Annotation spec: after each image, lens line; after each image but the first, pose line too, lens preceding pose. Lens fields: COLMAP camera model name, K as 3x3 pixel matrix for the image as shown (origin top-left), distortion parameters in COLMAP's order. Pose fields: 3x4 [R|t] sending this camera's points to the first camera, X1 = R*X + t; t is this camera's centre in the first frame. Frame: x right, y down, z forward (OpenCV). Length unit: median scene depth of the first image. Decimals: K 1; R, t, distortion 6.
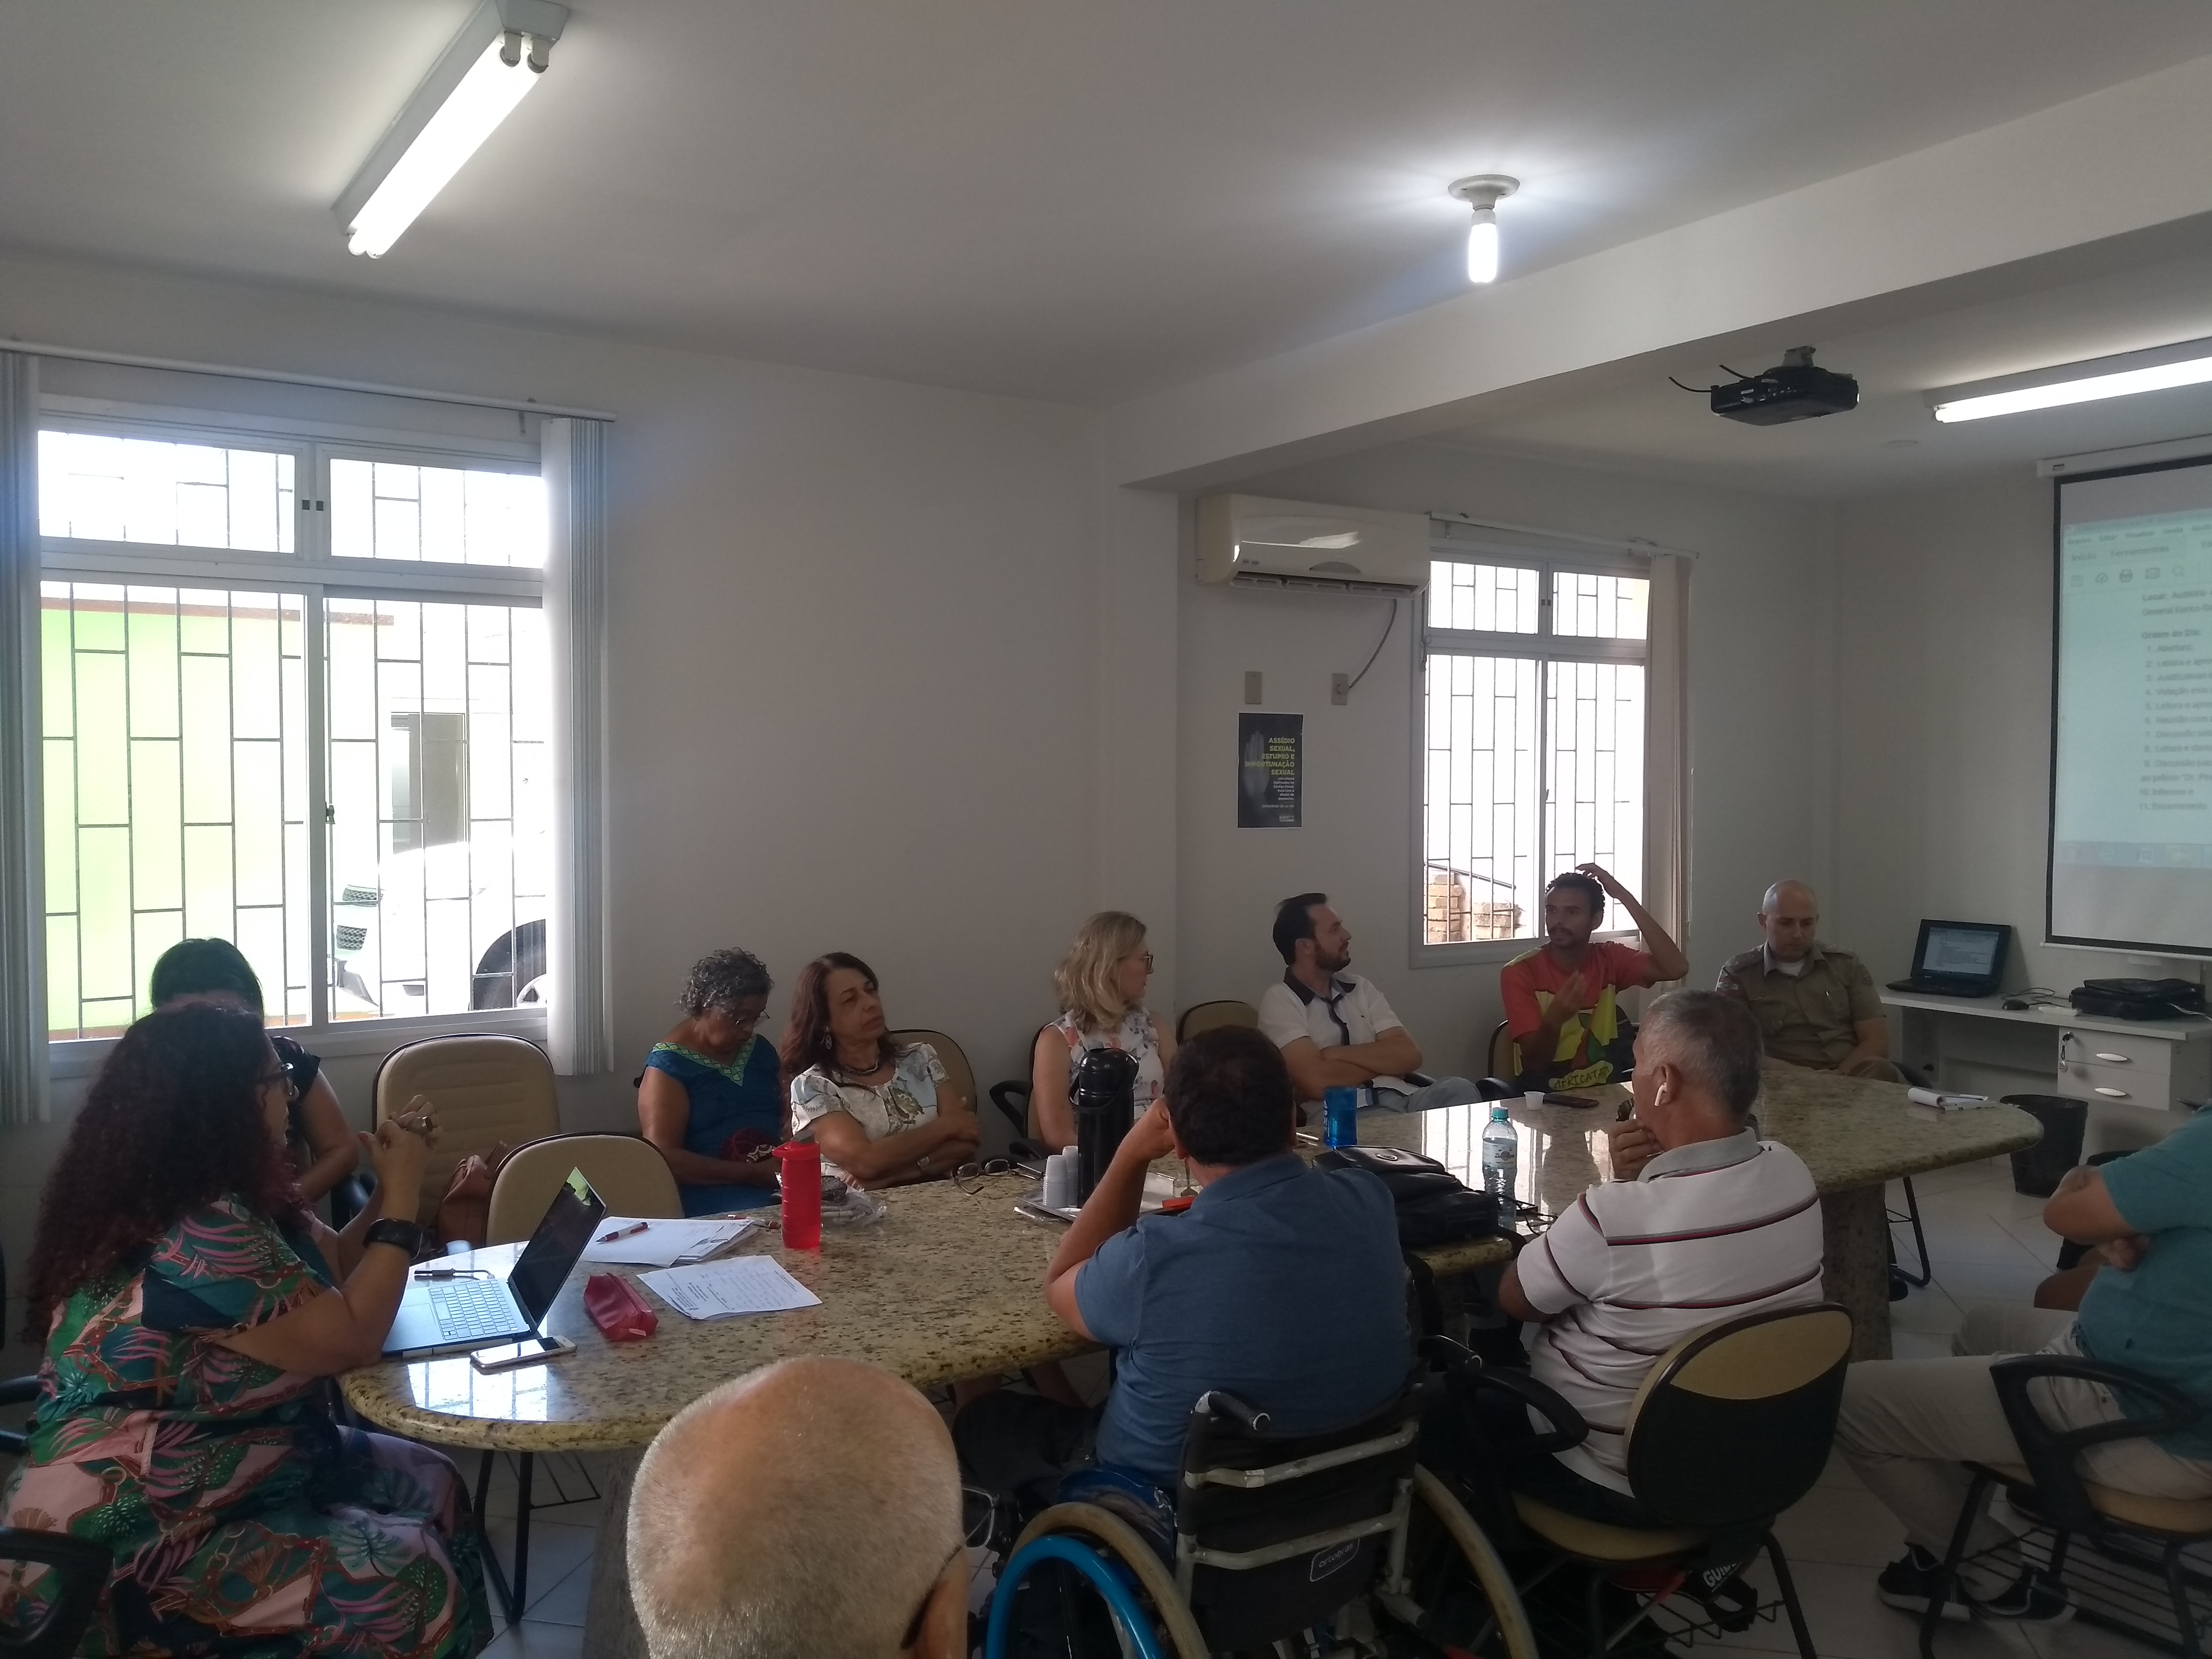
lens RADIAL K [[1704.9, 0, 1096.9], [0, 1704.9, 827.4], [0, 0, 1]] dist [0.012140, -0.015899]
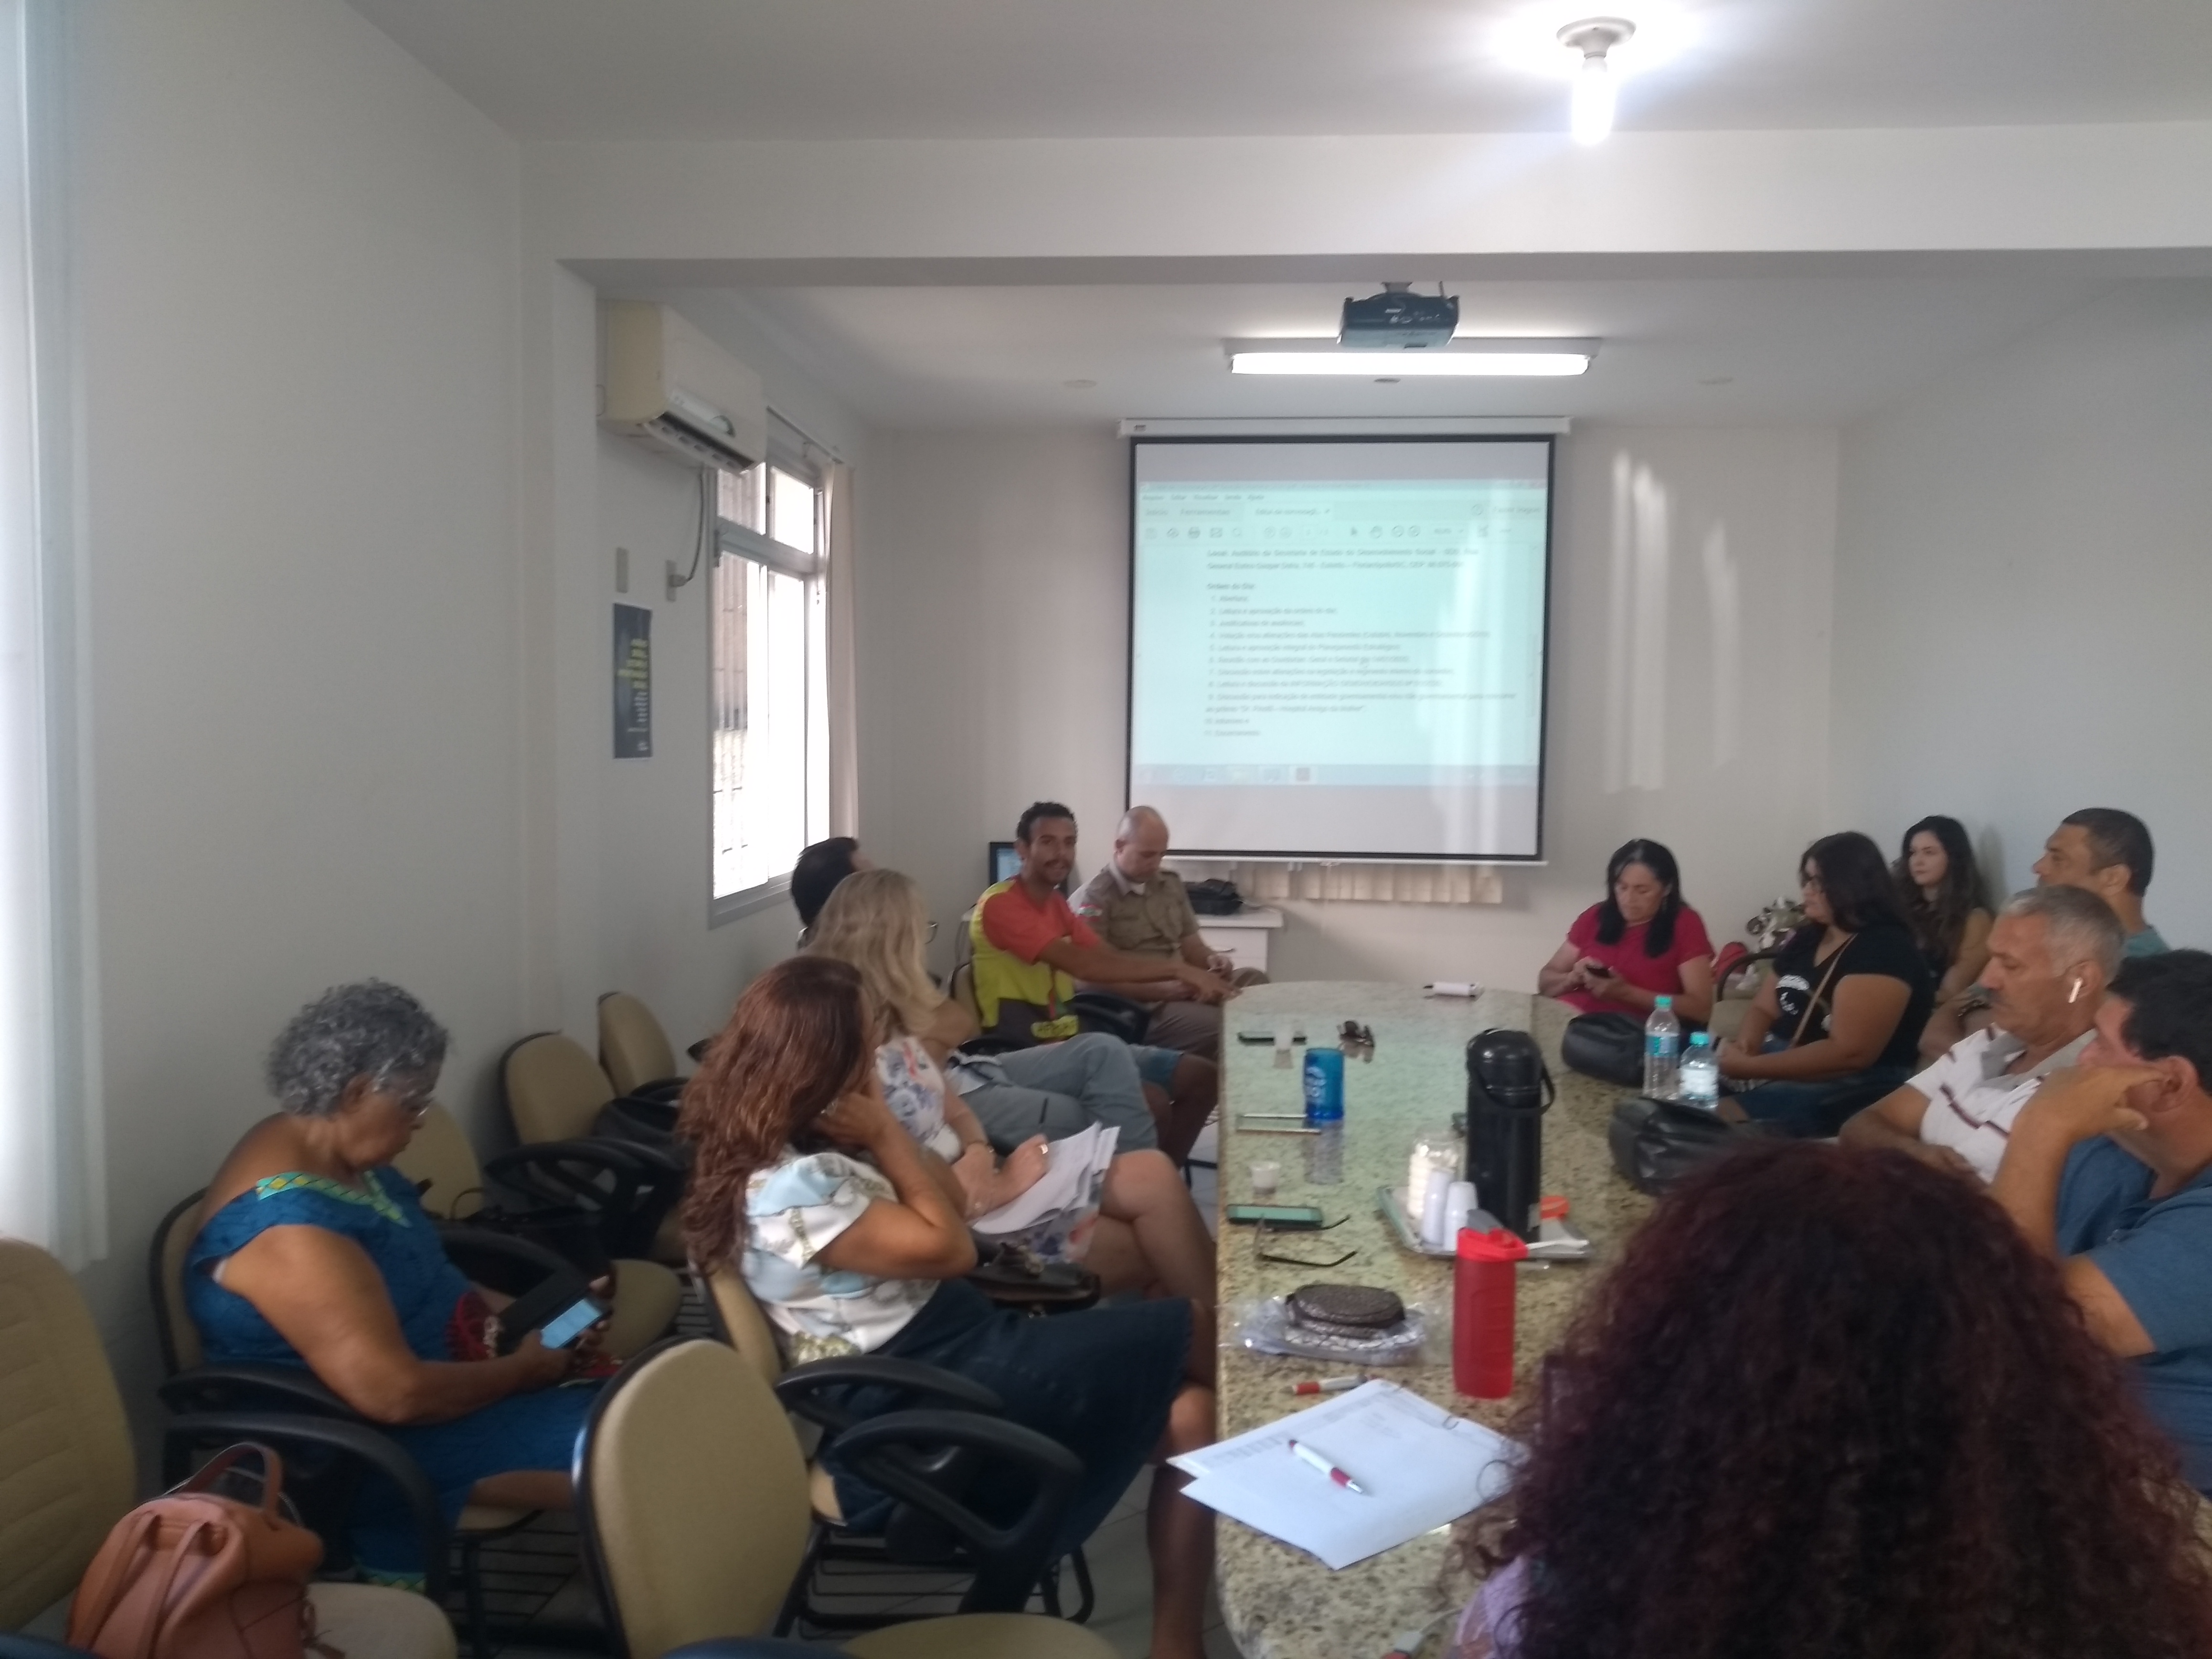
lens RADIAL K [[1718.0, 0, 1128.6], [0, 1718.0, 812.5], [0, 0, 1]] dist [0.014689, -0.039117]
pose [[0.602755, -0.034731, 0.797170, -0.377019], [0.016854, 0.999384, 0.030797, 0.004691], [-0.797748, -0.005127, 0.602969, 0.364148]]
